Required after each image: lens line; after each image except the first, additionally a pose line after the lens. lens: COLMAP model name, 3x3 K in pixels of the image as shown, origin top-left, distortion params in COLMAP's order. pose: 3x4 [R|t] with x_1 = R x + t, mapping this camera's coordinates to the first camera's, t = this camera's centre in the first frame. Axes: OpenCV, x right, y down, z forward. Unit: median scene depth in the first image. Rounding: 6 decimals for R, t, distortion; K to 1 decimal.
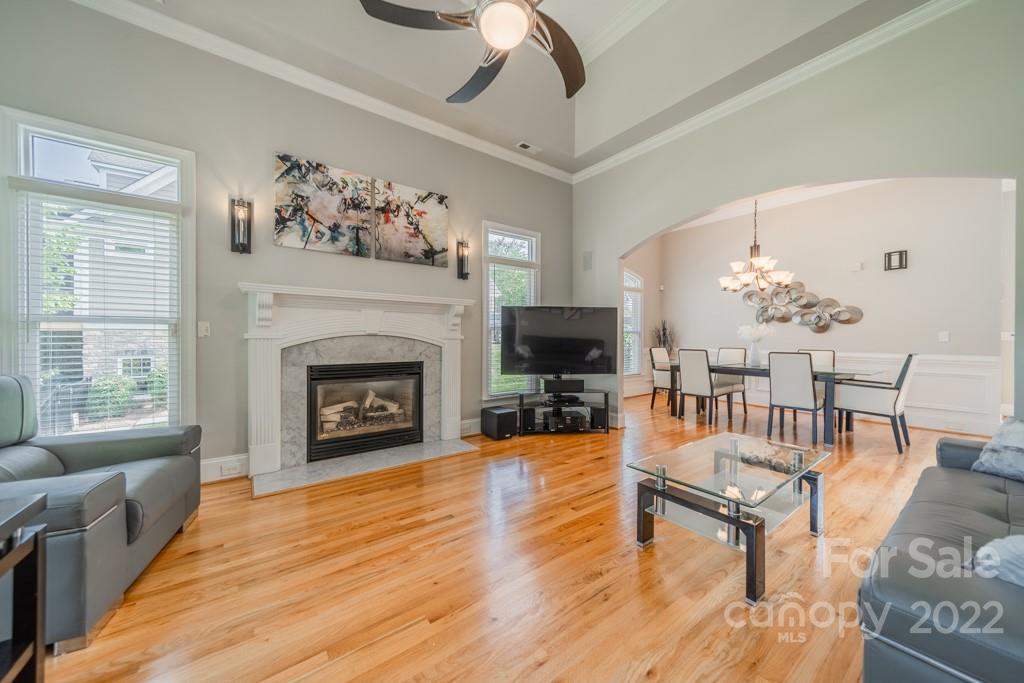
lens RADIAL K [[366.7, 0, 511.0], [0, 366.7, 339.4], [0, 0, 1]] dist [0.006085, -0.000025]
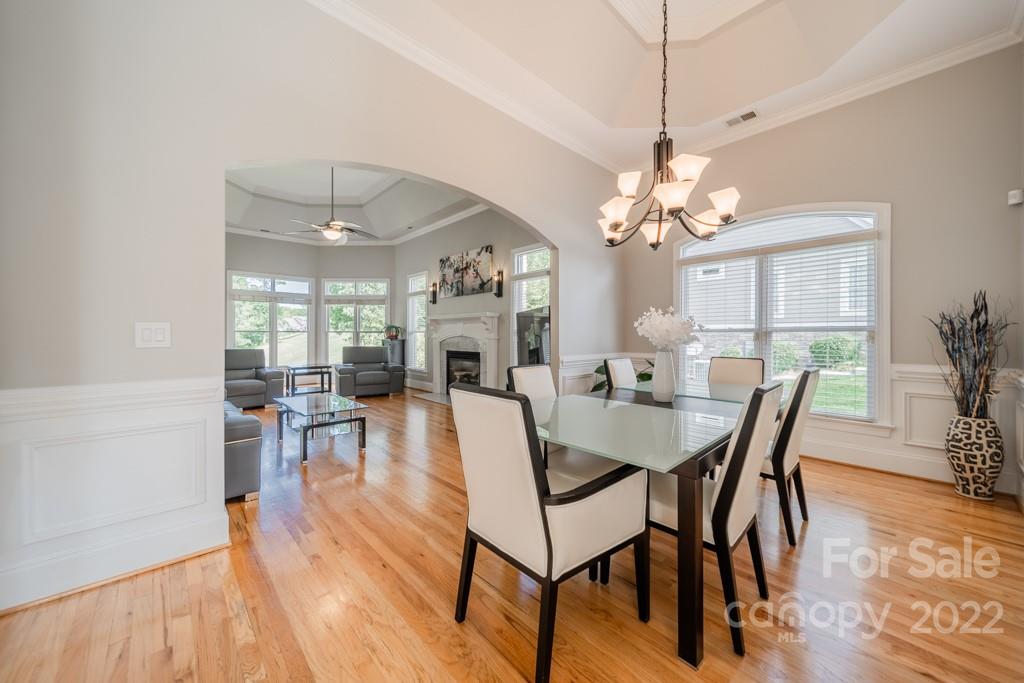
lens RADIAL K [[366.7, 0, 510.0], [0, 366.7, 337.1], [0, 0, 1]] dist [0.006085, -0.000025]
pose [[0.104805, 0.000431, -0.994493, 1.530334], [-0.008487, 0.999964, -0.000461, -0.008977], [0.994457, 0.008488, 0.104805, 1.051341]]
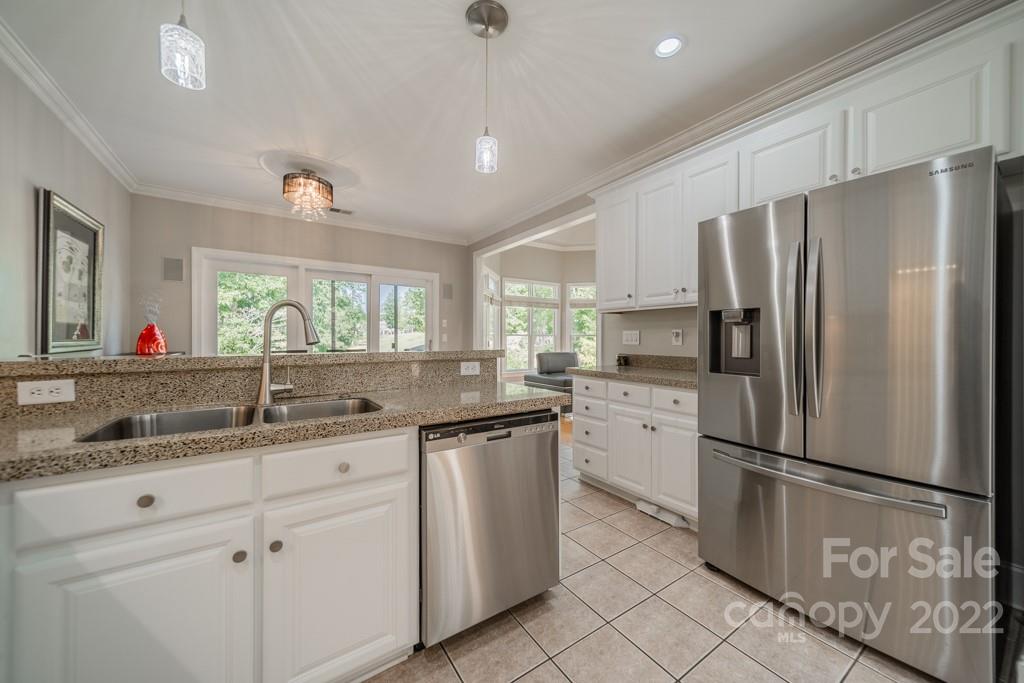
lens RADIAL K [[366.7, 0, 515.8], [0, 366.7, 341.2], [0, 0, 1]] dist [0.006085, -0.000025]
pose [[-0.045768, 0.003685, -0.998945, 1.478225], [-0.007167, 0.999966, 0.004017, -0.002446], [0.998926, 0.007343, -0.045740, -0.202309]]
